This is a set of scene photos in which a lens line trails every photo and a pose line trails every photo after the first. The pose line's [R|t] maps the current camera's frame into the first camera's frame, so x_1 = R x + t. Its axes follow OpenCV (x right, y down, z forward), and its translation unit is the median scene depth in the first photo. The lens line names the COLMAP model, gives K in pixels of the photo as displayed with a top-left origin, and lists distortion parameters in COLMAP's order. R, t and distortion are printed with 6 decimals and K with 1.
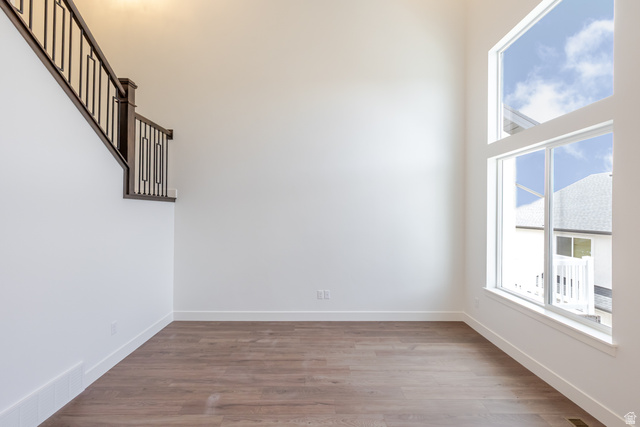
lens RADIAL K [[281.8, 0, 318.9], [0, 281.8, 207.8], [0, 0, 1]] dist [0.000366, -0.000007]
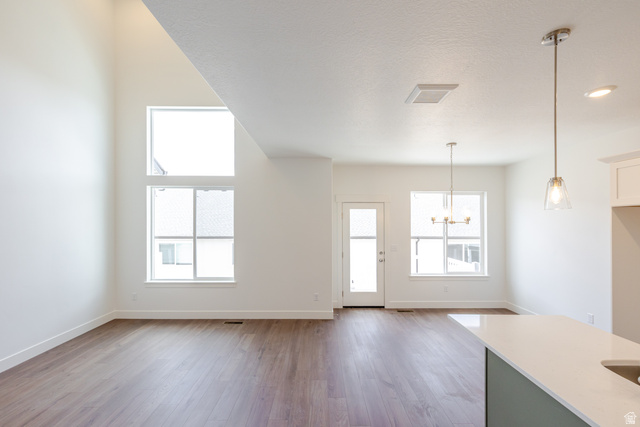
lens RADIAL K [[270.9, 0, 320.0], [0, 270.9, 213.5], [0, 0, 1]] dist [-0.000220, -0.000078]
pose [[0.010338, 0.026599, 0.999593, -0.729148], [-0.020381, 0.999444, -0.026384, -0.030999], [-0.999739, -0.020100, 0.010874, 0.158295]]
